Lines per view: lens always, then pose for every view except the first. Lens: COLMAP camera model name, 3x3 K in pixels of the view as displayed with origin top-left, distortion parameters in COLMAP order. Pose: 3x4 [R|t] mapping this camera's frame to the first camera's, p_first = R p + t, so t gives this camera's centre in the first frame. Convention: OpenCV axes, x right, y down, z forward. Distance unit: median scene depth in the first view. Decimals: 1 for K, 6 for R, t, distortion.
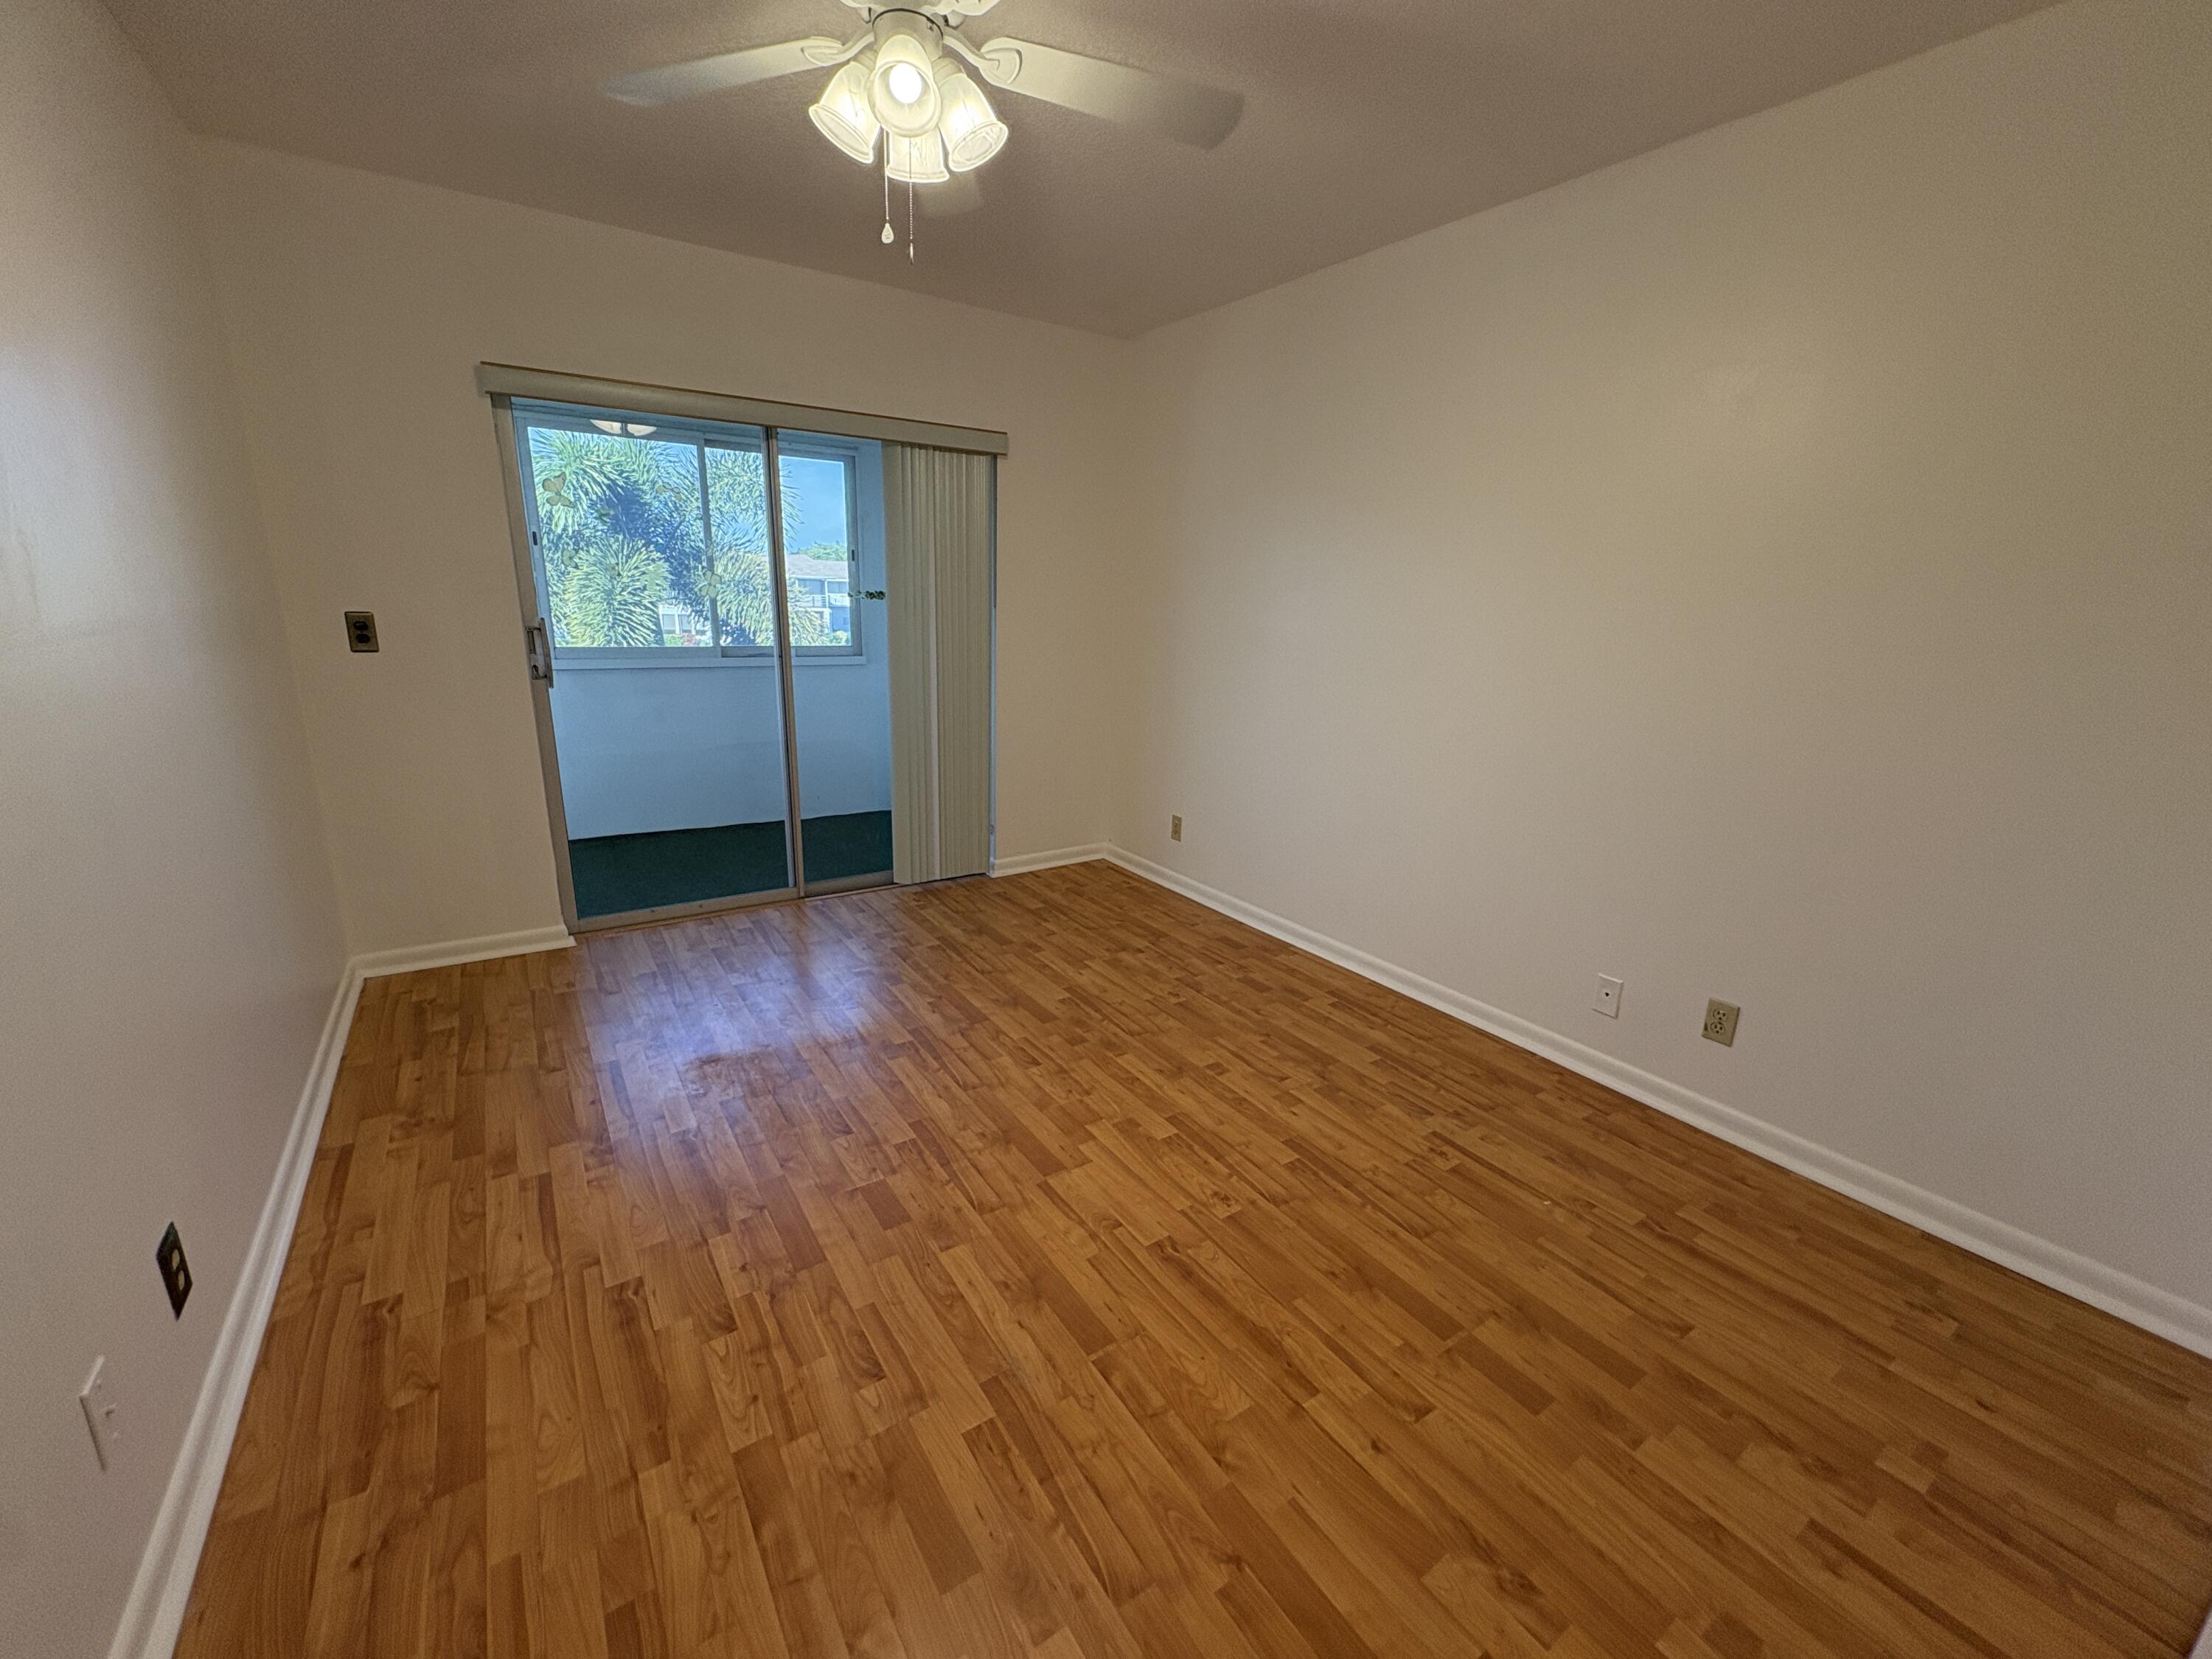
lens RADIAL K [[898.5, 0, 1110.0], [0, 898.5, 825.6], [0, 0, 1]] dist [0.002355, 0.000174]
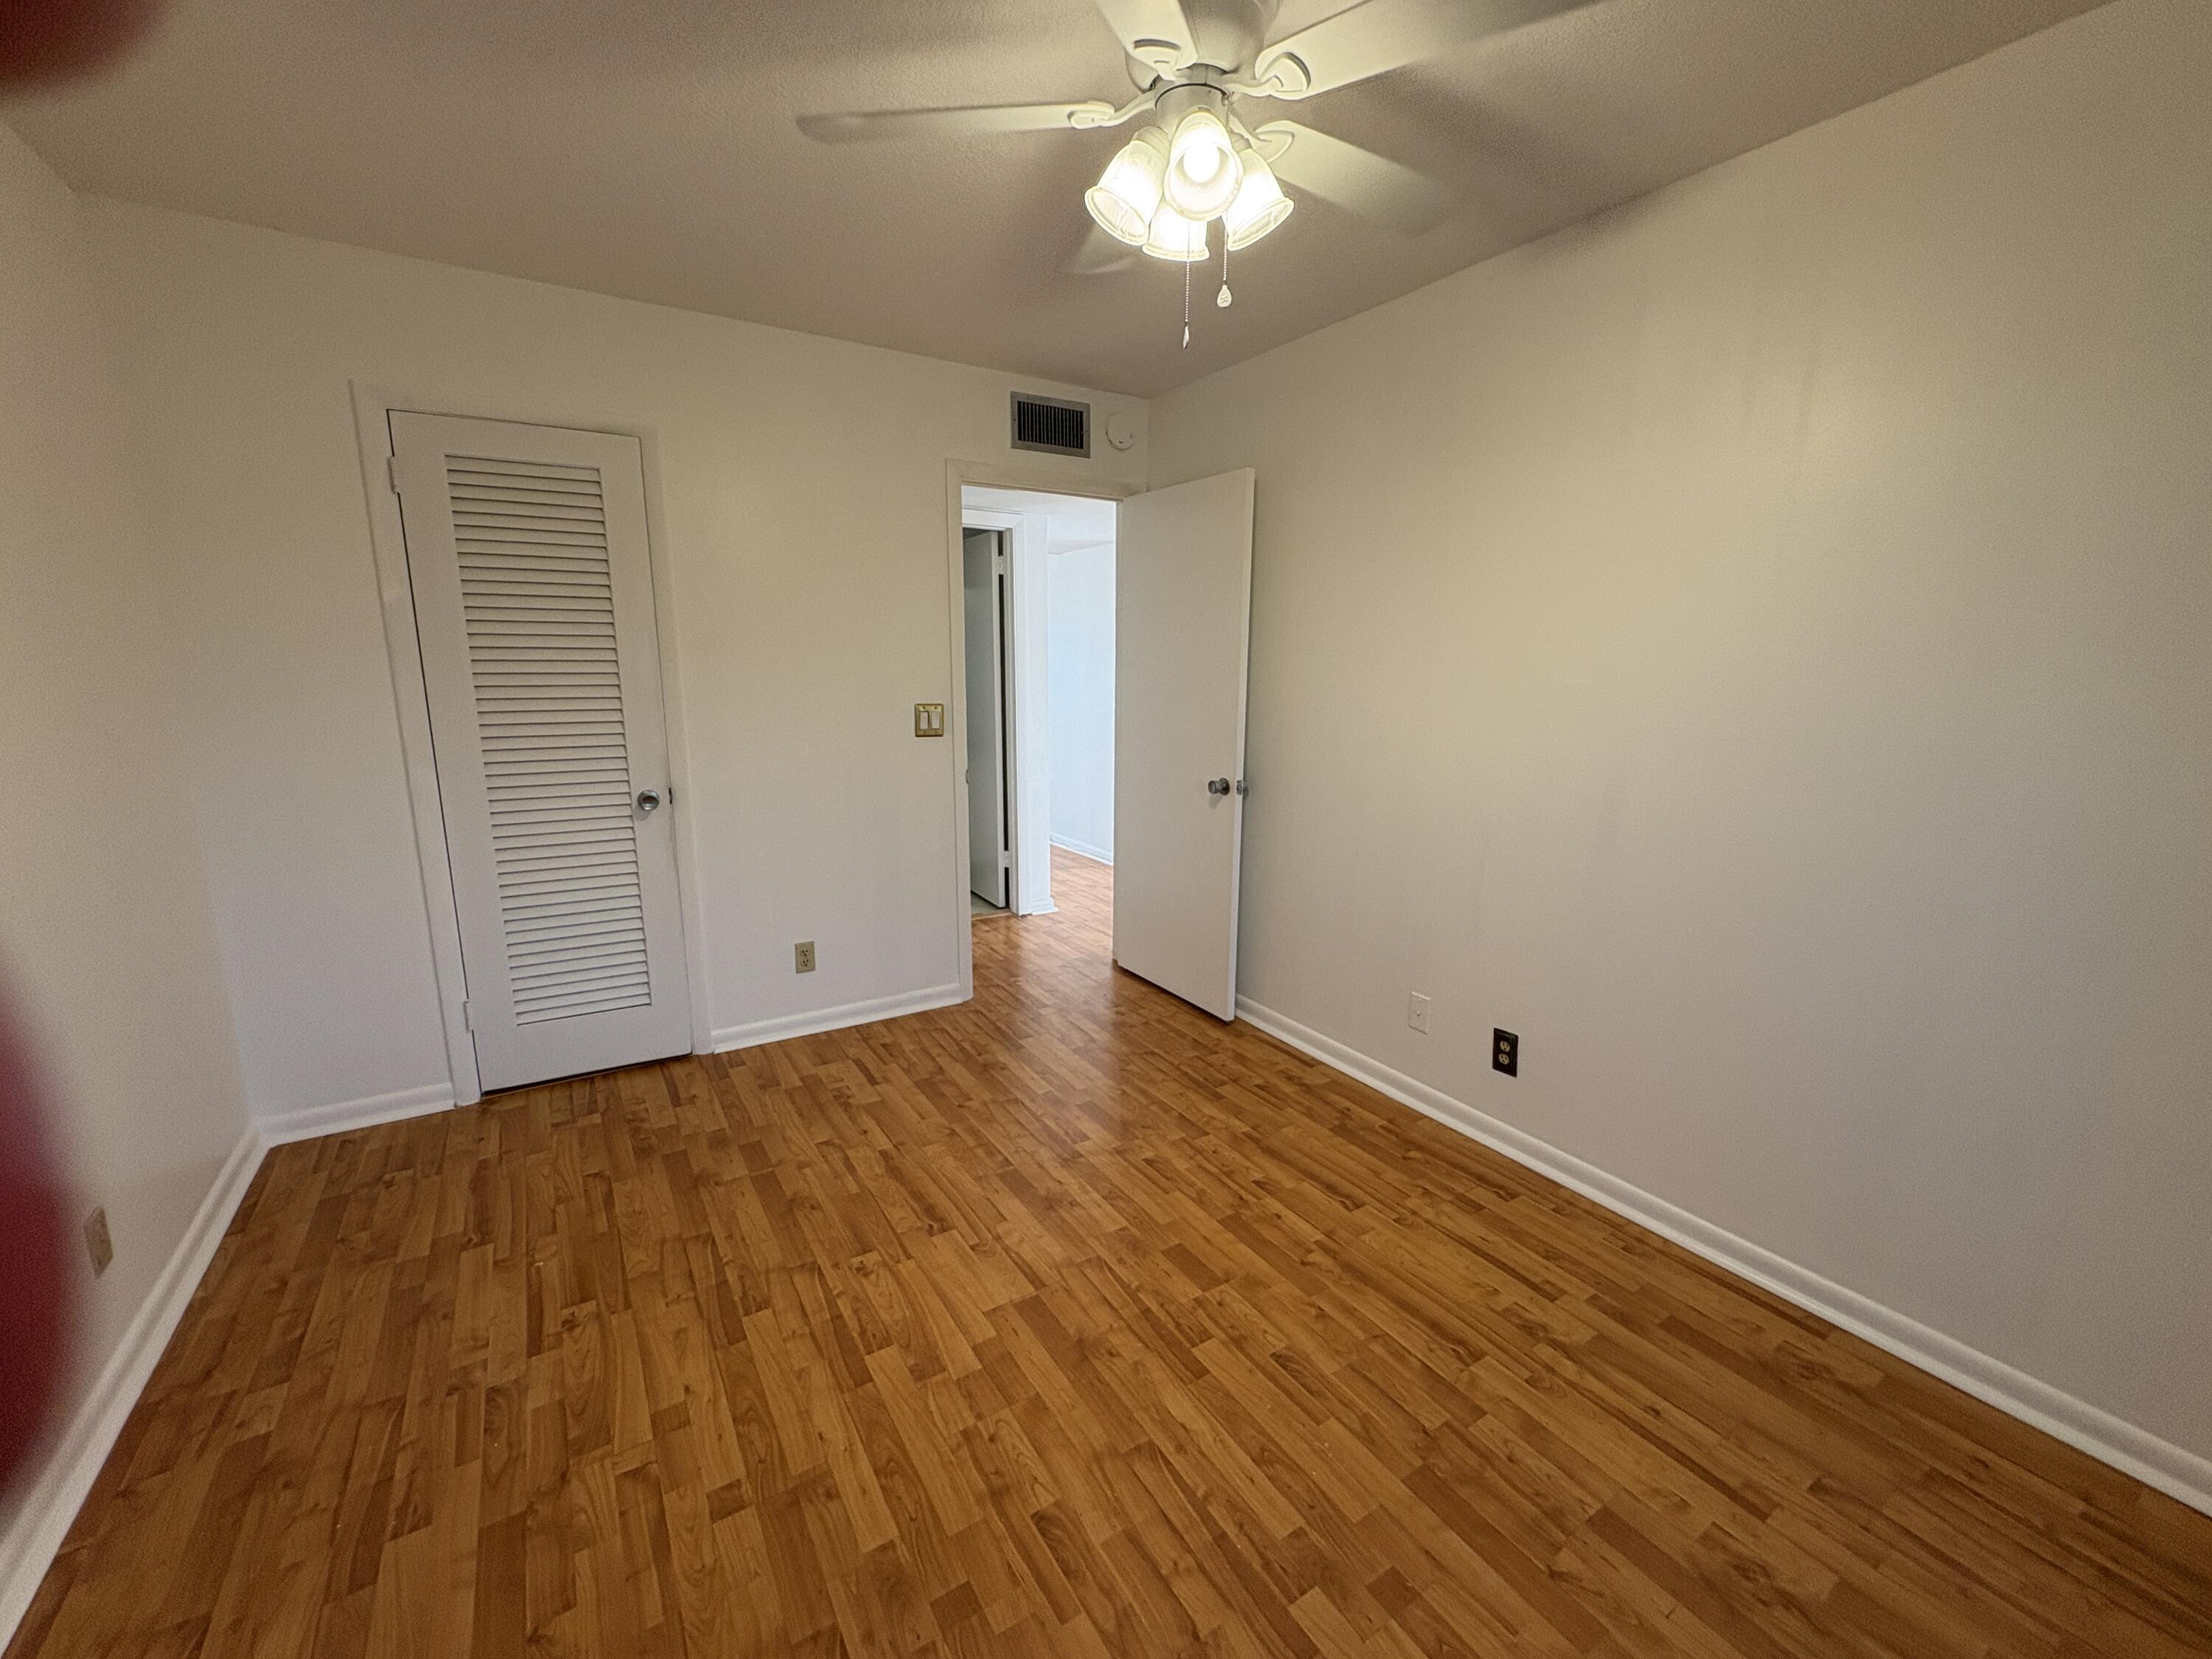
lens RADIAL K [[874.8, 0, 1109.6], [0, 874.8, 830.9], [0, 0, 1]] dist [0.001804, -0.000620]
pose [[-0.998949, -0.042545, 0.017066, -0.149409], [-0.030995, 0.901176, 0.432345, -0.470675], [-0.033774, 0.431361, -0.901547, 1.690514]]
